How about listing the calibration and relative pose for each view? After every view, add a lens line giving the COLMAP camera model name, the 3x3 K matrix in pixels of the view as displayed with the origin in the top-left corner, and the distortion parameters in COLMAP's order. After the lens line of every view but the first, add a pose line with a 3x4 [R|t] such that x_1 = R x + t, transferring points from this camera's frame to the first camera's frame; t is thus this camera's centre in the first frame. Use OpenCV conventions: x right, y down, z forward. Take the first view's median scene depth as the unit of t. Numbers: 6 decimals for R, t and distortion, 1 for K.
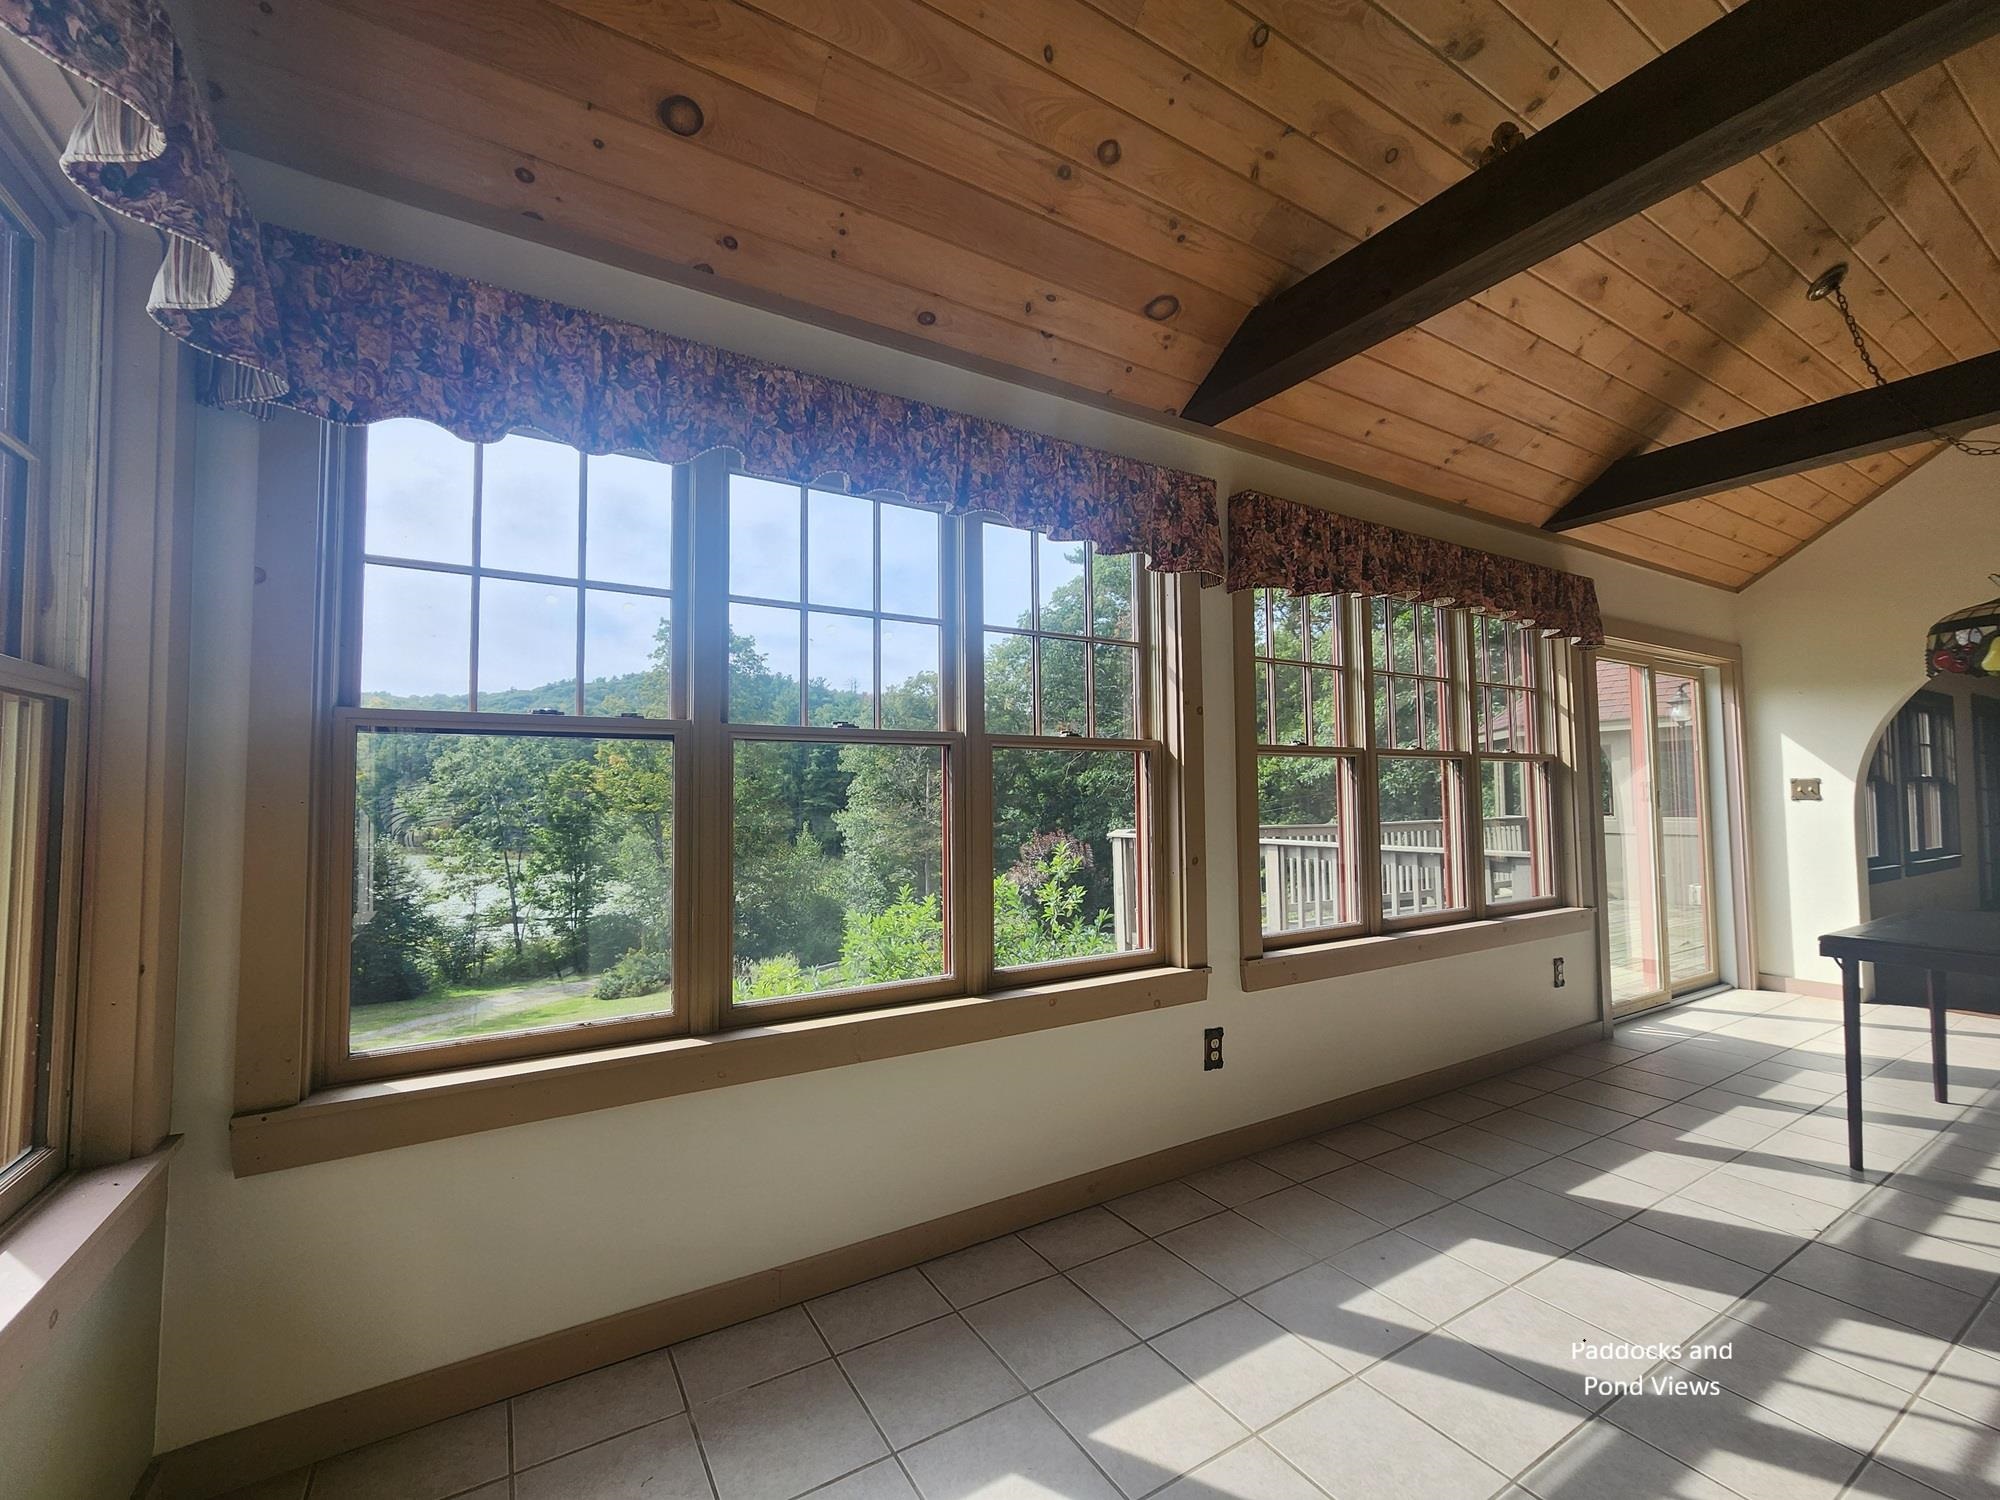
lens RADIAL K [[843.5, 0, 1002.1], [0, 843.5, 752.8], [0, 0, 1]] dist [0.017245, 0.001272]
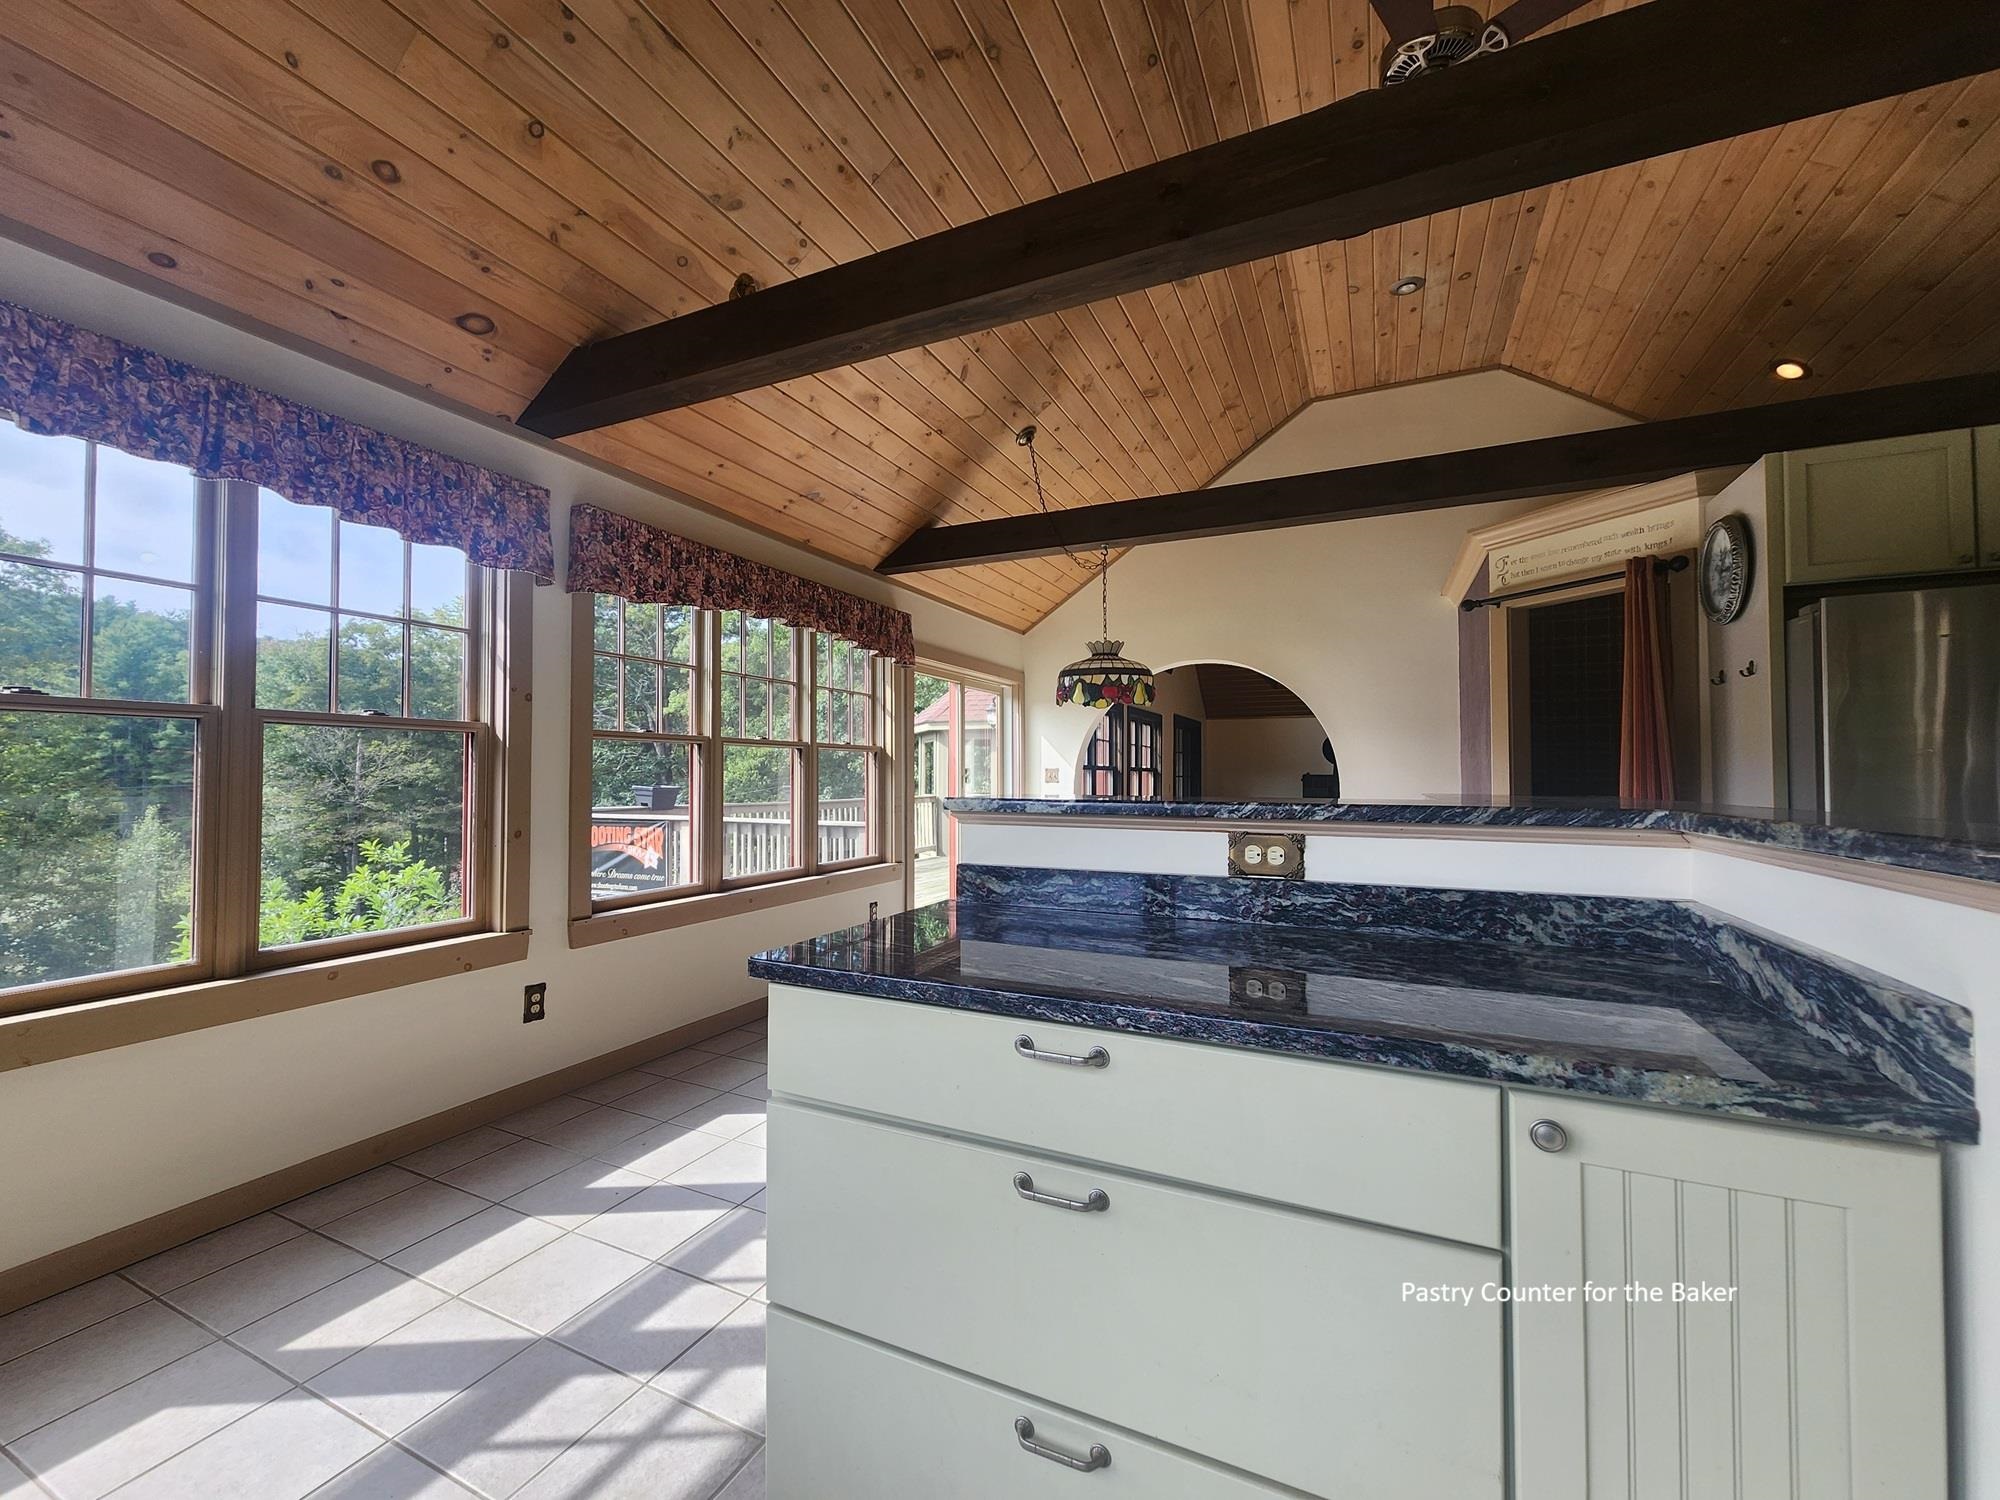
lens RADIAL K [[843.5, 0, 1002.1], [0, 843.5, 752.8], [0, 0, 1]] dist [0.017245, 0.001272]
pose [[0.854841, 0.026228, 0.518226, 0.189281], [-0.038213, 0.999192, 0.012464, -0.015166], [-0.517481, -0.030458, 0.855153, -0.262505]]
